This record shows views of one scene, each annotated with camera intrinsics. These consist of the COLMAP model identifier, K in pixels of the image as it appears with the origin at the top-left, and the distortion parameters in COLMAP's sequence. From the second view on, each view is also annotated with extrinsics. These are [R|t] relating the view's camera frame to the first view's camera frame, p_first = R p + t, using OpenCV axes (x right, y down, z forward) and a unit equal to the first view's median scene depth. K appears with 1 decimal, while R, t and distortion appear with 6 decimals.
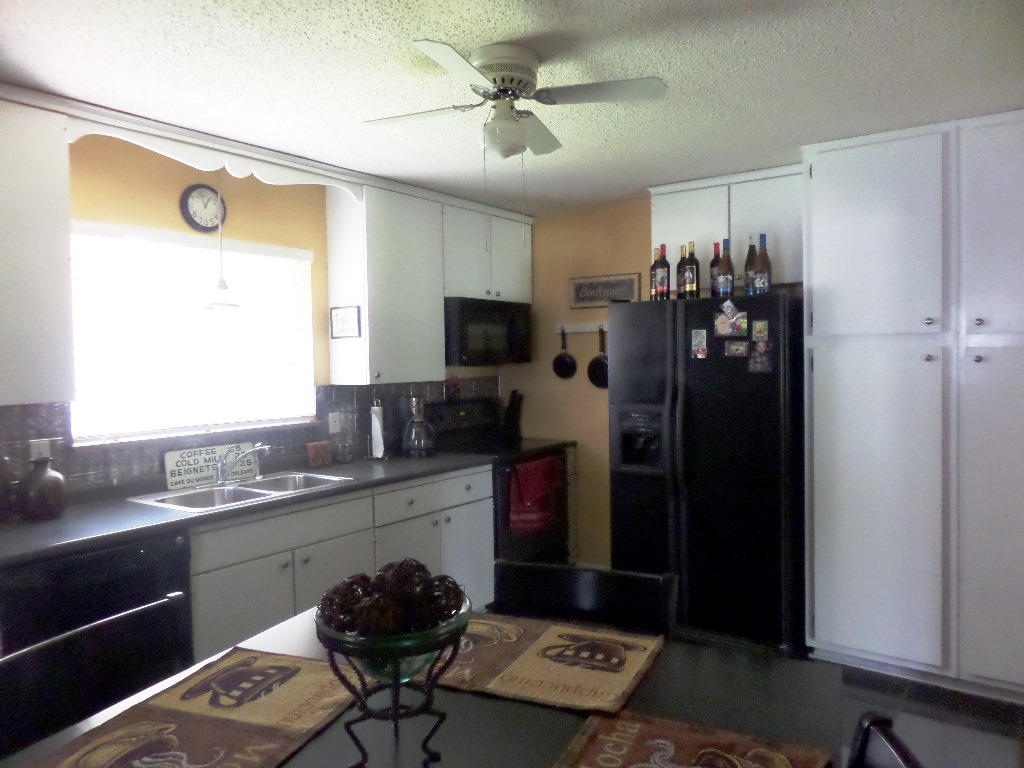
lens RADIAL K [[737.3, 0, 511.5], [0, 737.3, 384.8], [0, 0, 1]] dist [0.020612, -0.017404]
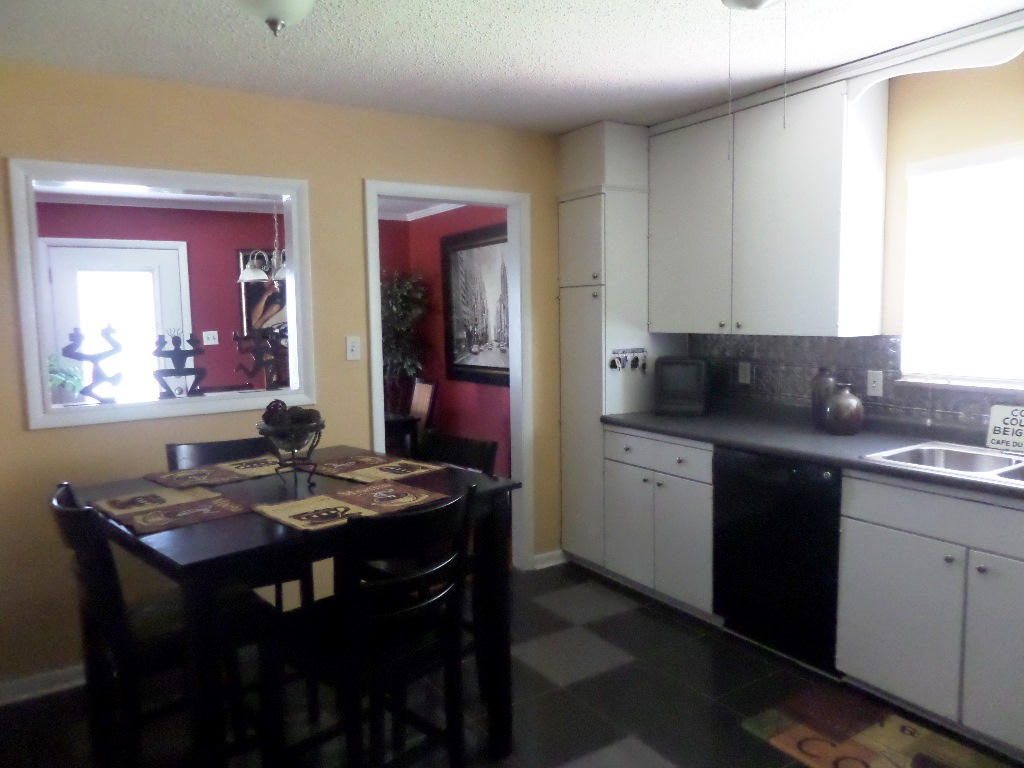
lens RADIAL K [[737.3, 0, 505.9], [0, 737.3, 375.6], [0, 0, 1]] dist [0.020612, -0.017404]
pose [[-0.352679, 0.101401, -0.930234, 0.588333], [-0.017004, 0.993253, 0.114717, -0.035961], [0.935590, 0.056276, -0.348575, 0.827196]]
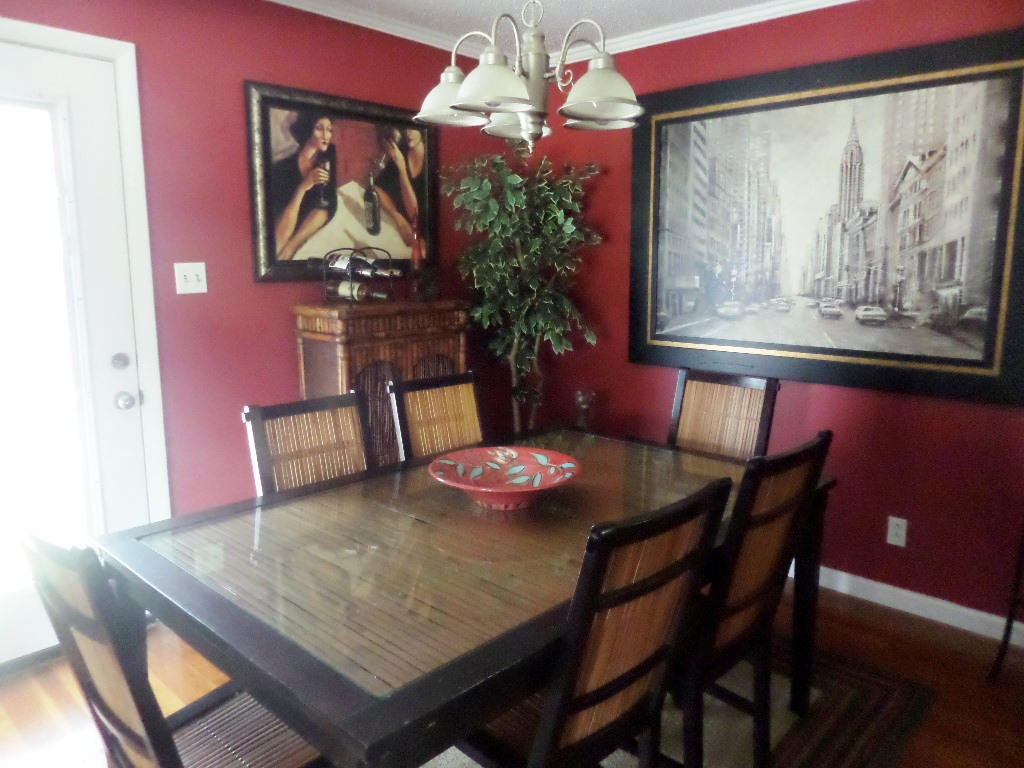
lens RADIAL K [[737.3, 0, 514.8], [0, 737.3, 381.4], [0, 0, 1]] dist [0.020612, -0.017404]
pose [[-0.111851, 0.179396, -0.977398, 0.366870], [-0.051807, 0.981179, 0.186019, -0.012500], [0.992374, 0.071443, -0.100452, 0.537098]]
